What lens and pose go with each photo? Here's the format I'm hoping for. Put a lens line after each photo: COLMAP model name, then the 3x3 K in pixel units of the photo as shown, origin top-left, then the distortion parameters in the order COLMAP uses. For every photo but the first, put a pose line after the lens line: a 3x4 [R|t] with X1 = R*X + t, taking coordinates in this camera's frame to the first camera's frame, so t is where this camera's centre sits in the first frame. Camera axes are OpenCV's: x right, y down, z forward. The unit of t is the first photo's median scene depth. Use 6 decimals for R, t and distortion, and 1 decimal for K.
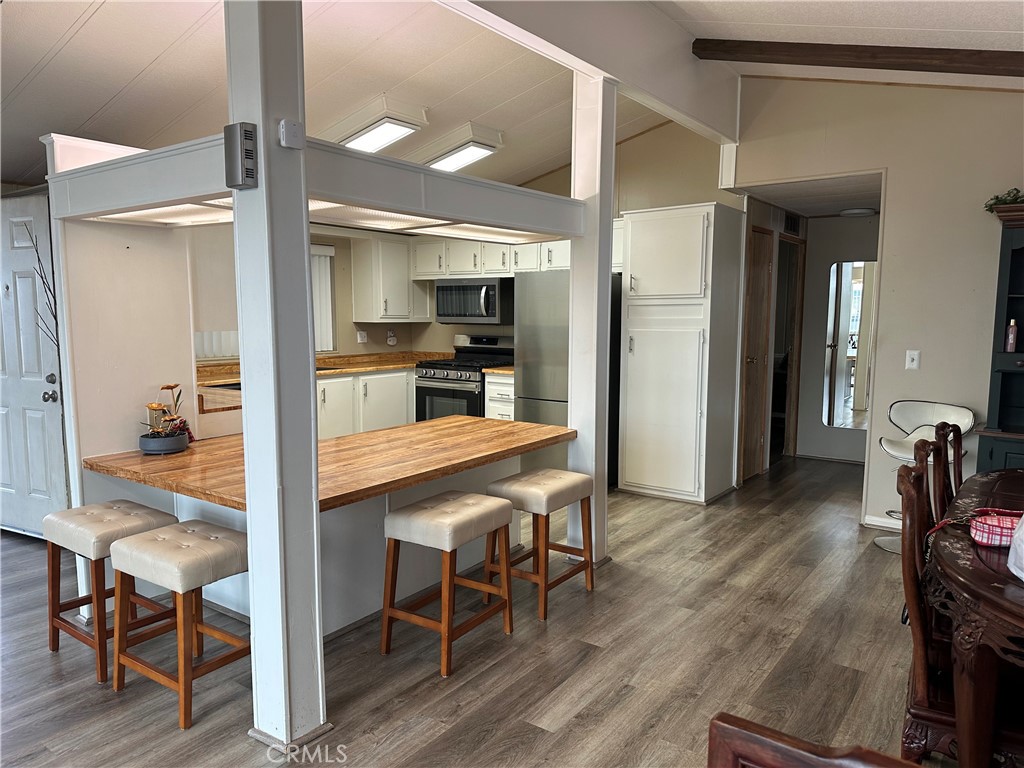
lens RADIAL K [[730.1, 0, 507.5], [0, 730.1, 388.3], [0, 0, 1]] dist [0.204449, -0.115810]
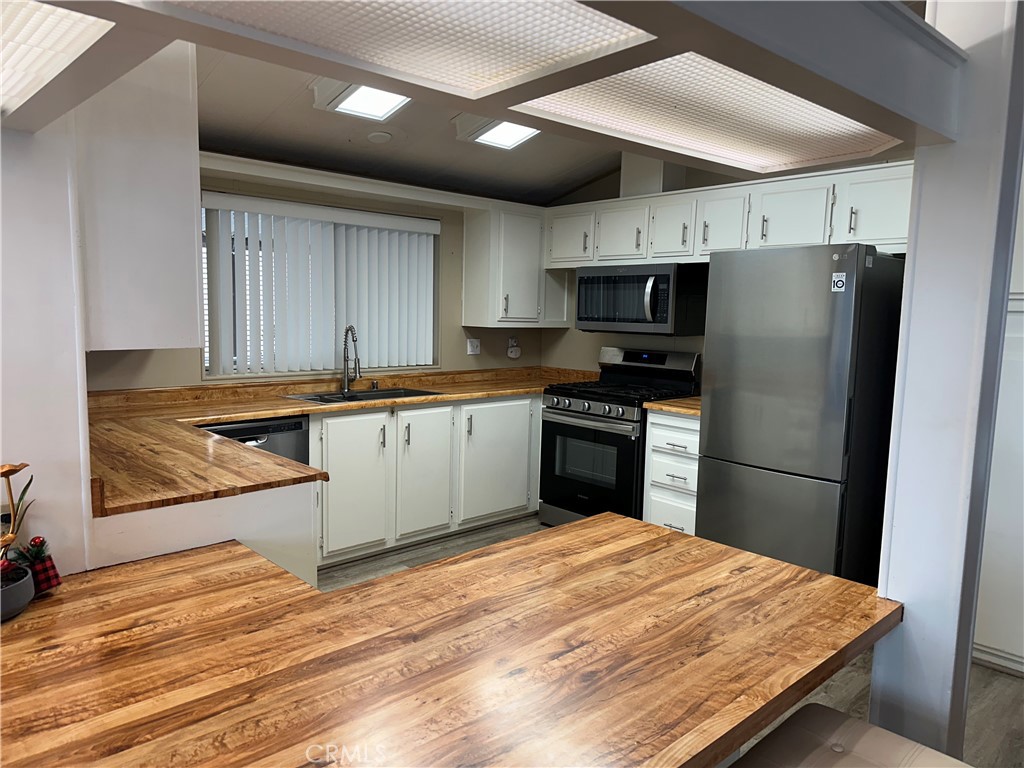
lens RADIAL K [[730.1, 0, 507.5], [0, 730.1, 388.3], [0, 0, 1]] dist [0.204449, -0.115810]
pose [[0.982562, 0.041523, -0.181238, -0.034106], [-0.041209, 0.999135, 0.005499, -0.036578], [0.181310, 0.002066, 0.983424, 0.318824]]
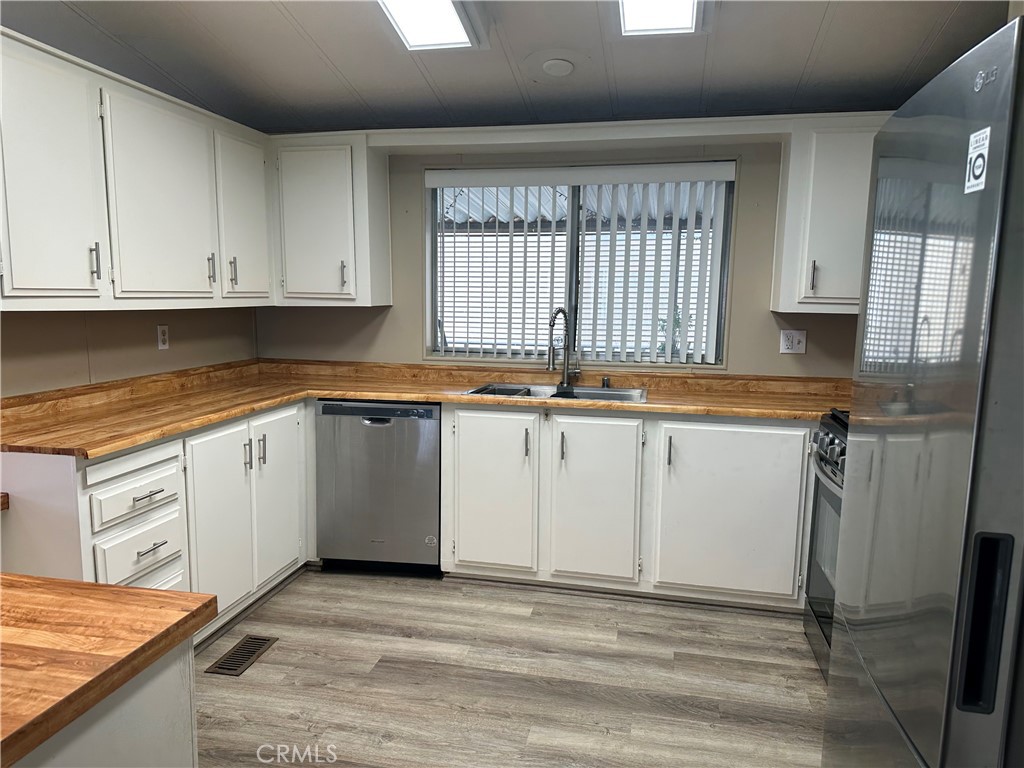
lens RADIAL K [[730.1, 0, 507.5], [0, 730.1, 388.3], [0, 0, 1]] dist [0.204449, -0.115810]
pose [[0.438106, 0.133408, -0.888969, 0.181046], [-0.112985, 0.989256, 0.092776, -0.069358], [0.891795, 0.059794, 0.448472, 0.659197]]
